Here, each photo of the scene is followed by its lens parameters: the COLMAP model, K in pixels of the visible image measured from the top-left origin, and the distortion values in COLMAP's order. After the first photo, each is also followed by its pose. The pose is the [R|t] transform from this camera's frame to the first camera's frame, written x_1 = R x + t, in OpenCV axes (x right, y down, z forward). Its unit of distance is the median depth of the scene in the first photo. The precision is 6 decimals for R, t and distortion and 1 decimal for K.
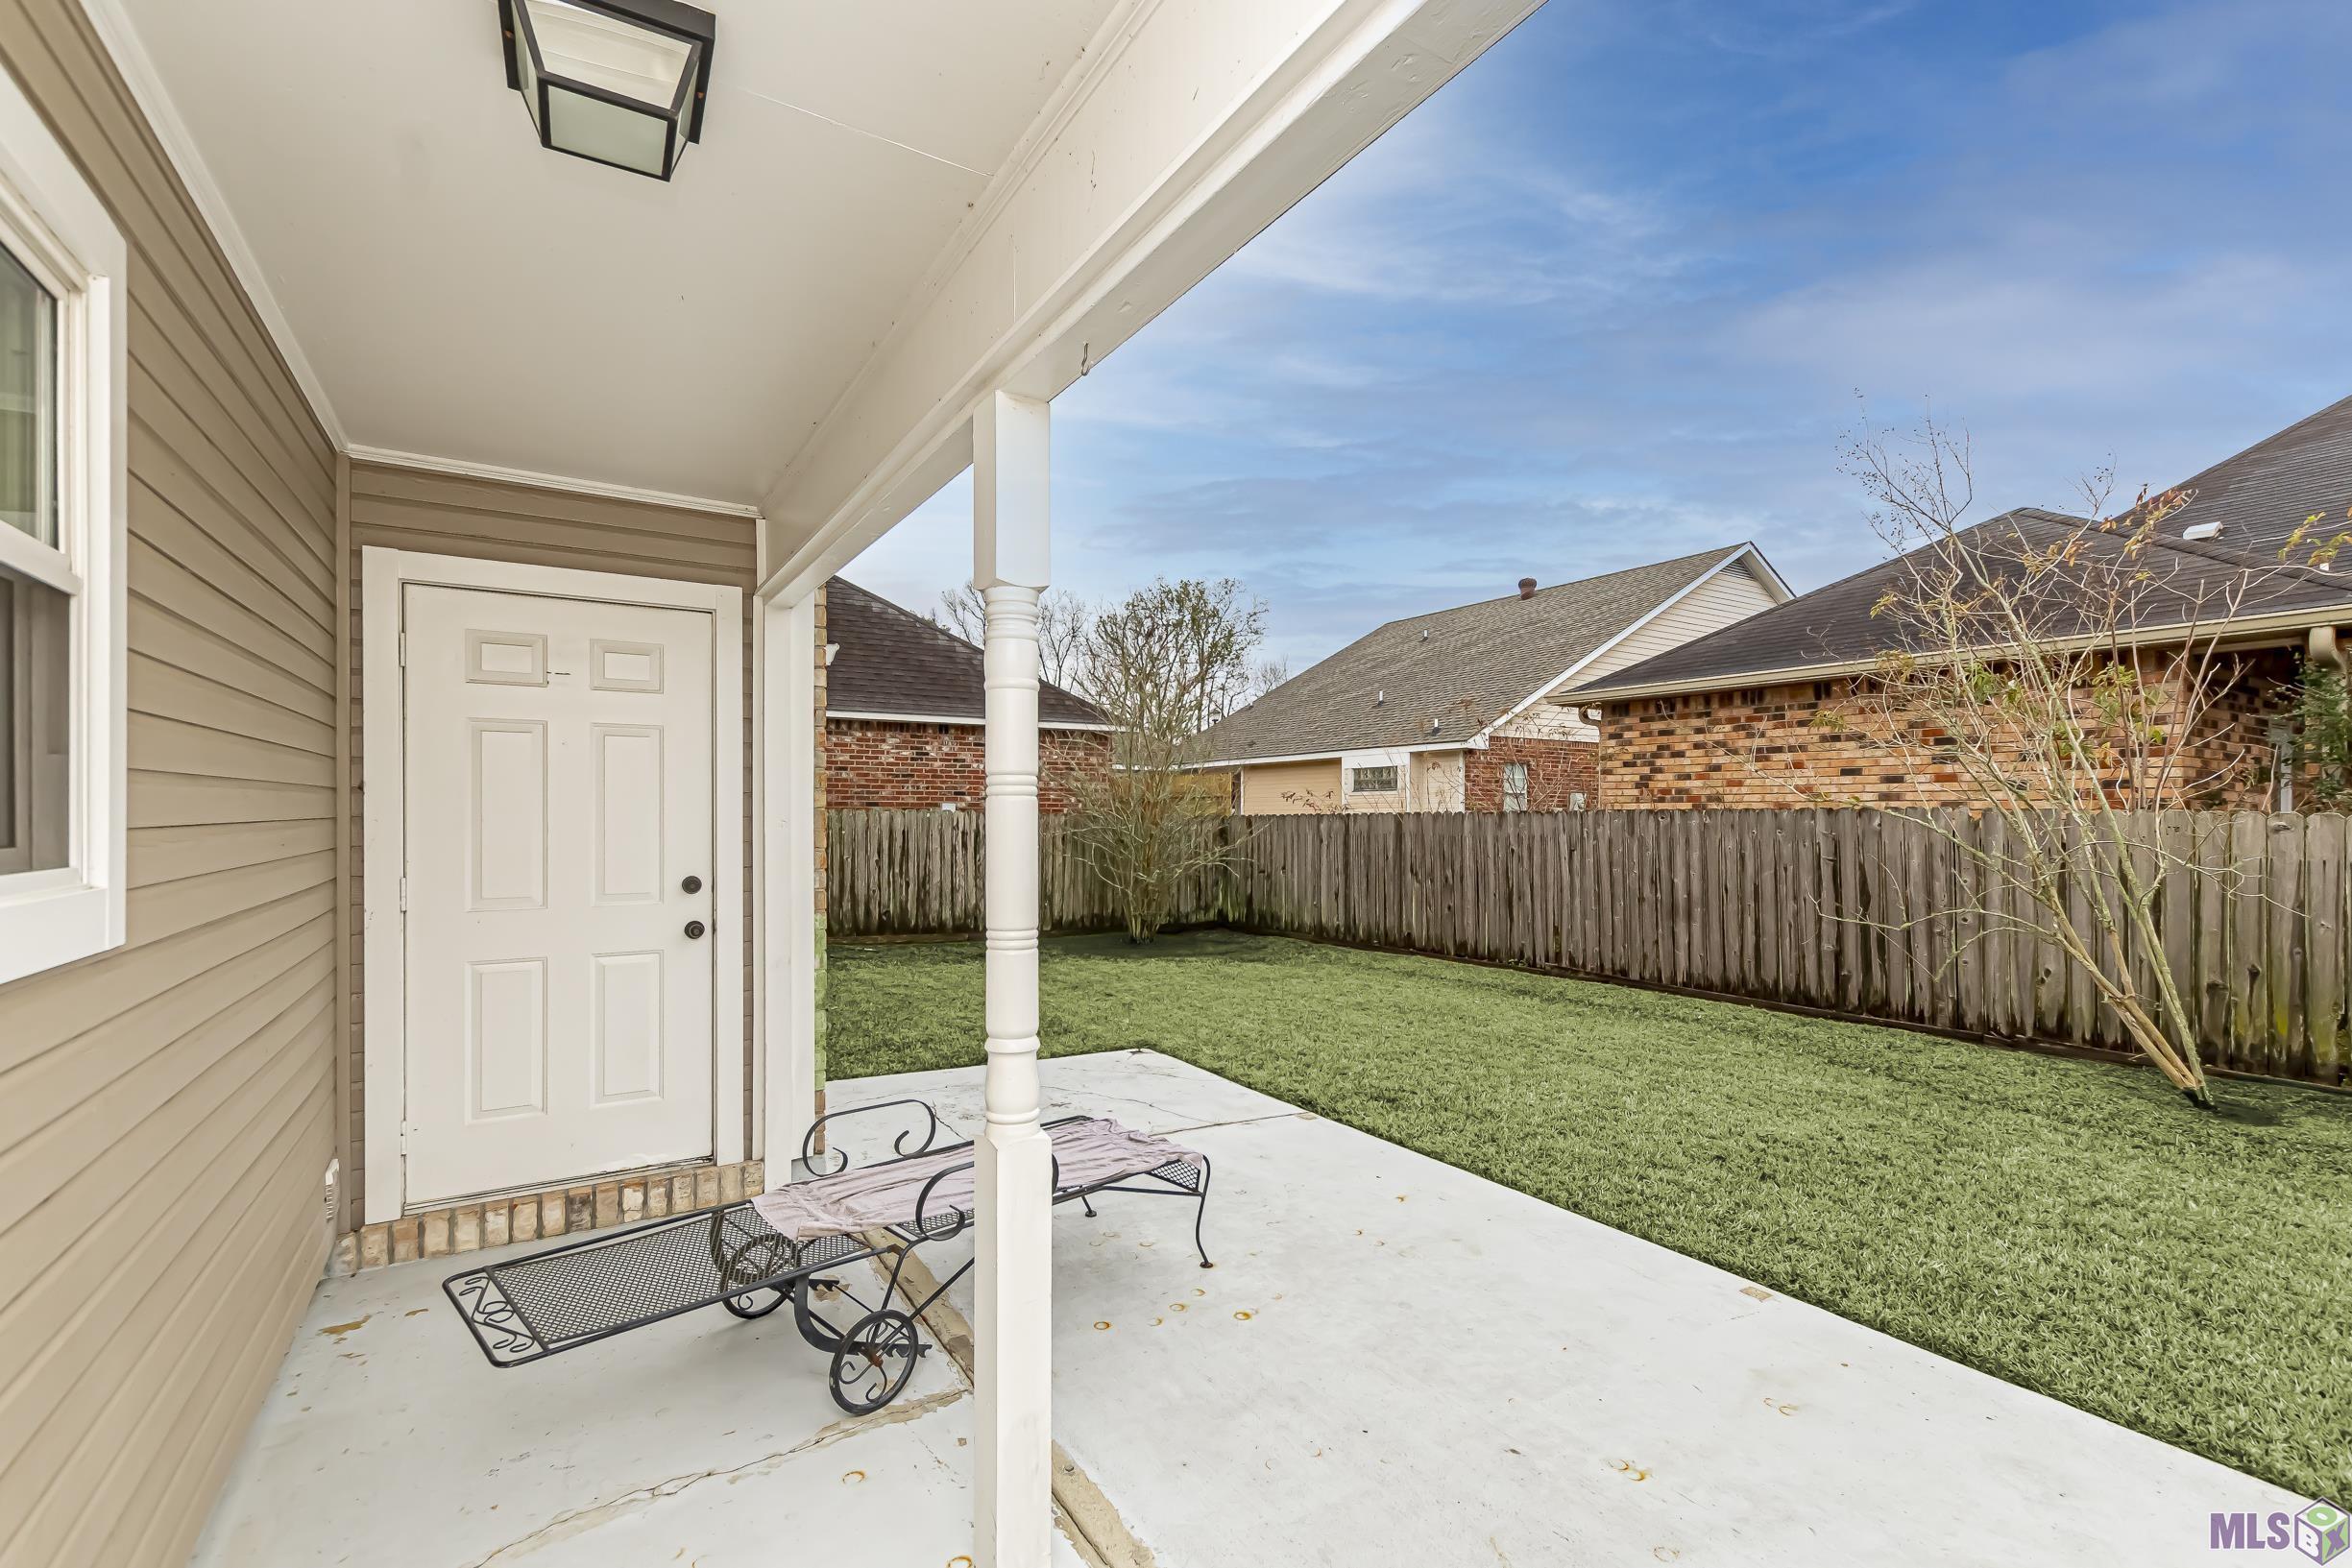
lens RADIAL K [[1009.9, 0, 1168.5], [0, 1009.9, 796.3], [0, 0, 1]] dist [0.018891, -0.006553]
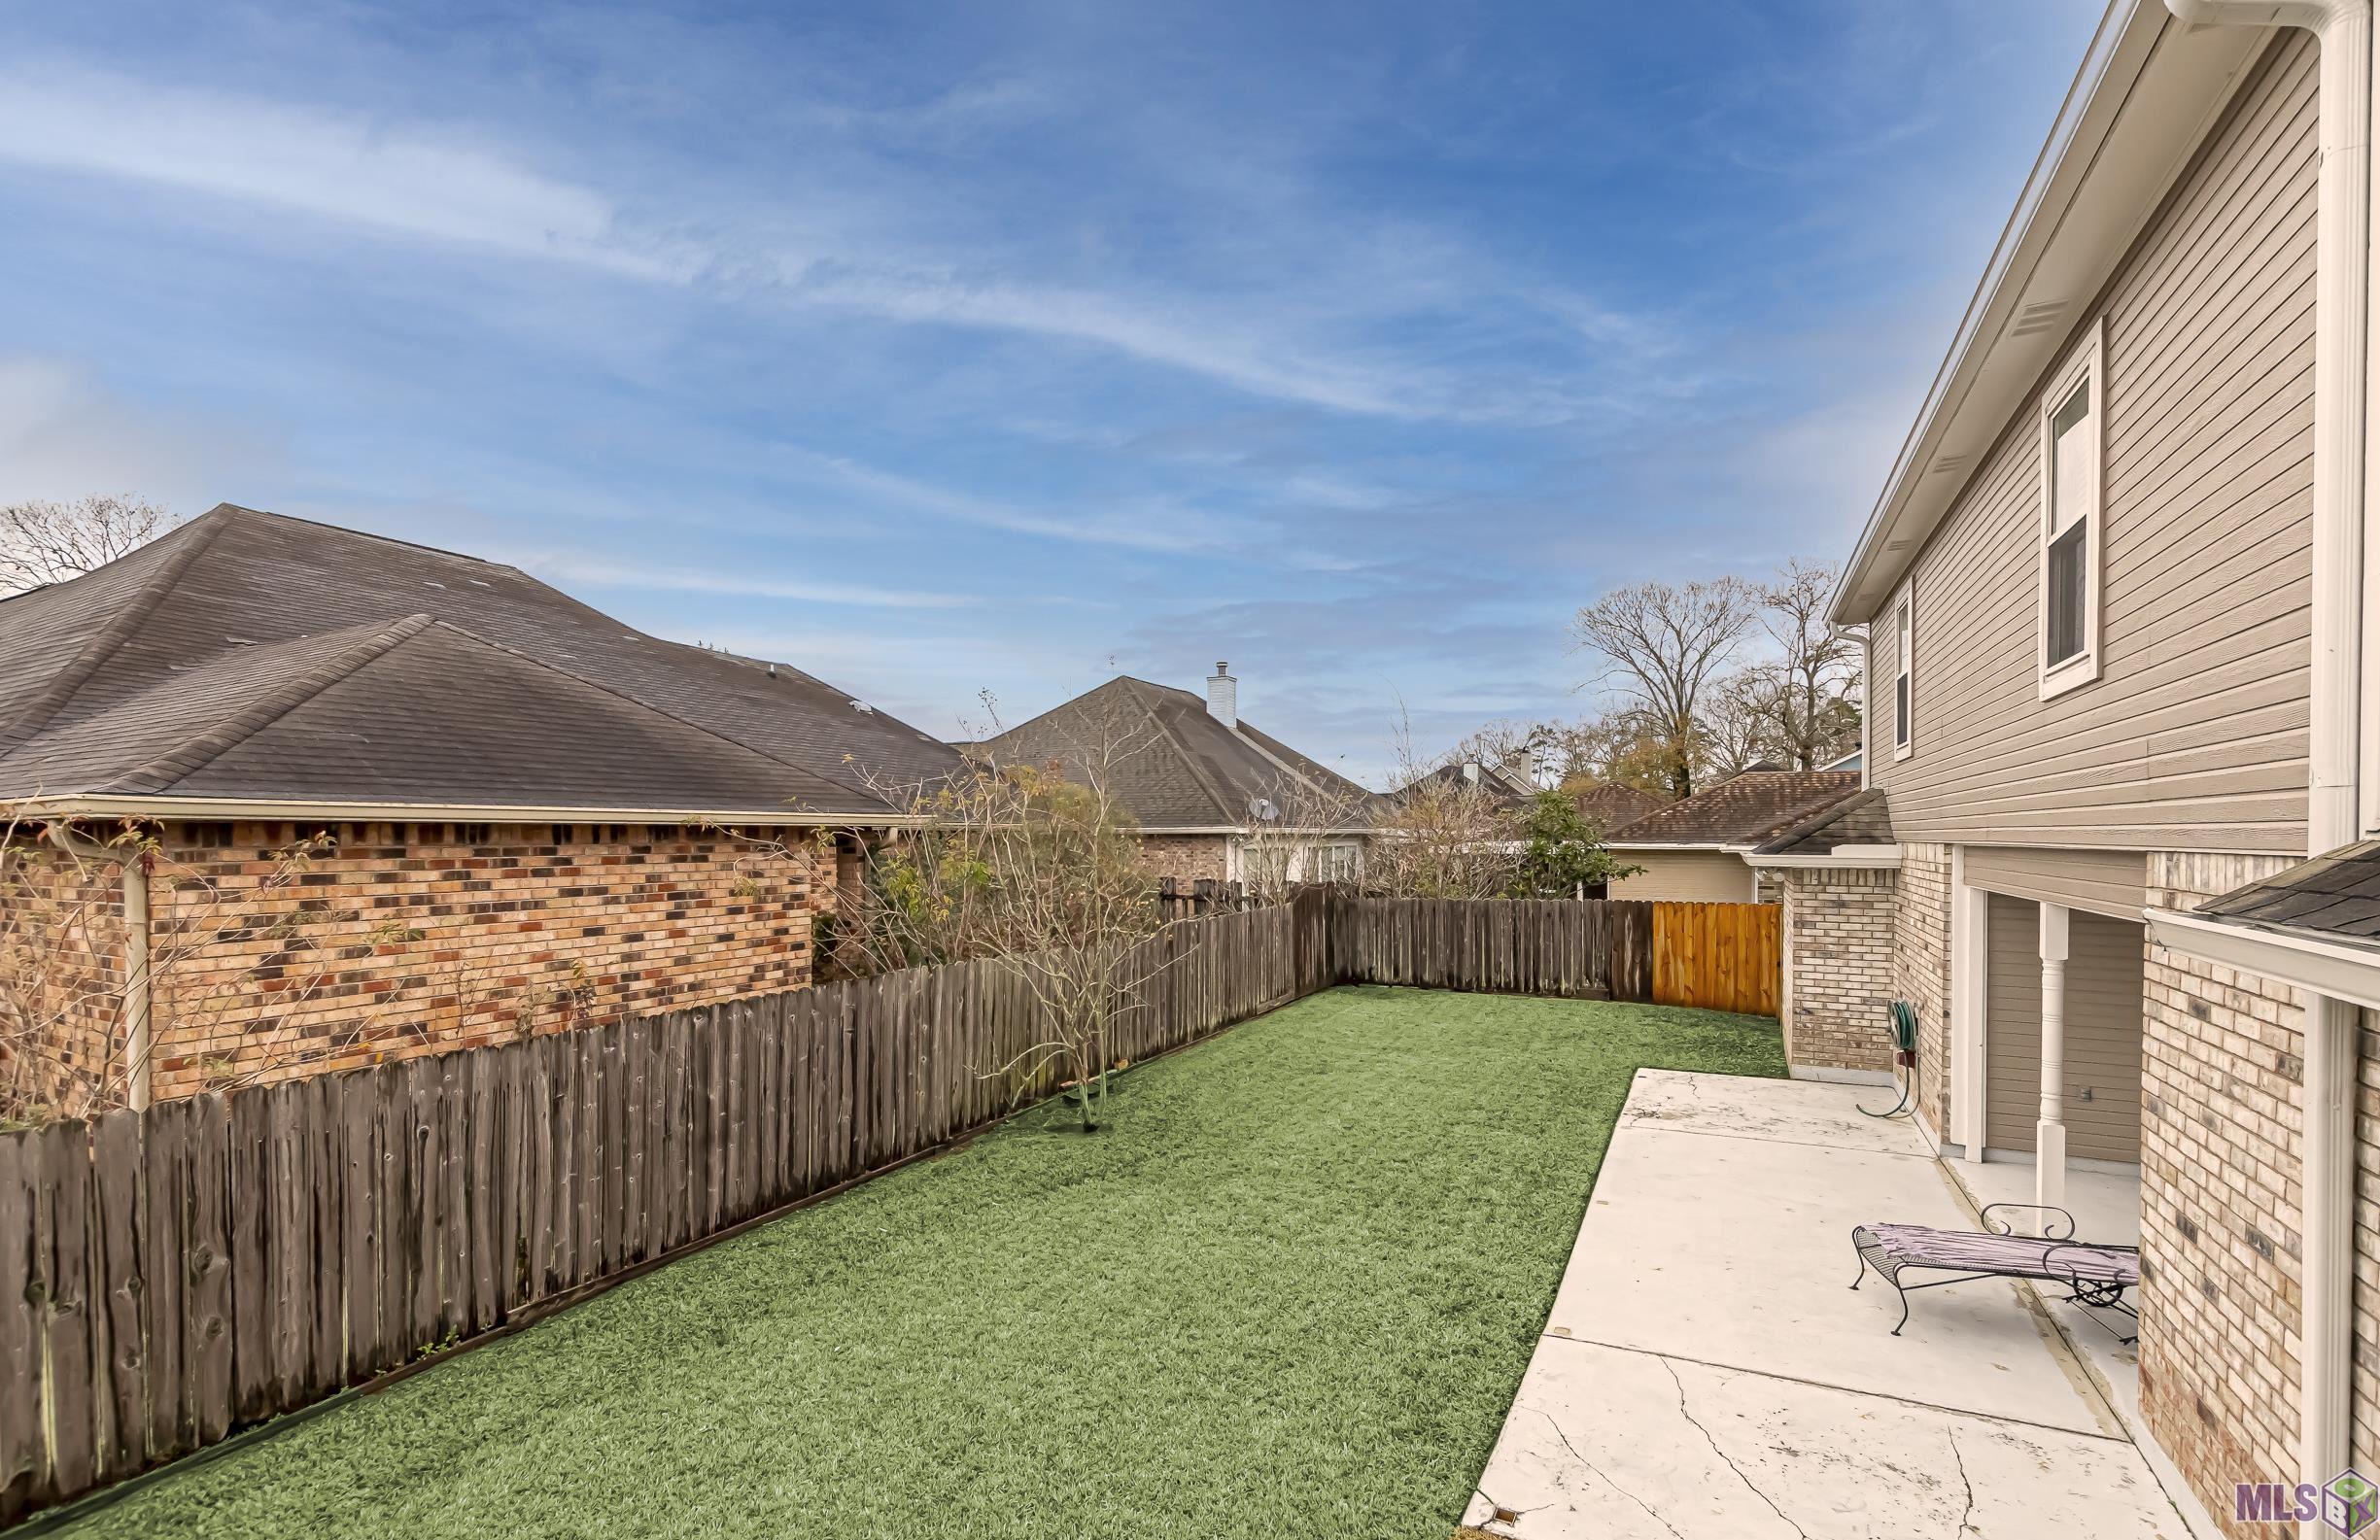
lens RADIAL K [[1021.3, 0, 1183.4], [0, 1021.3, 850.3], [0, 0, 1]] dist [0.000507, 0.000091]
pose [[-0.496564, -0.012573, 0.867909, -0.299133], [-0.011065, 0.999906, 0.008154, -0.099218], [-0.867930, -0.005554, -0.496656, 0.943515]]
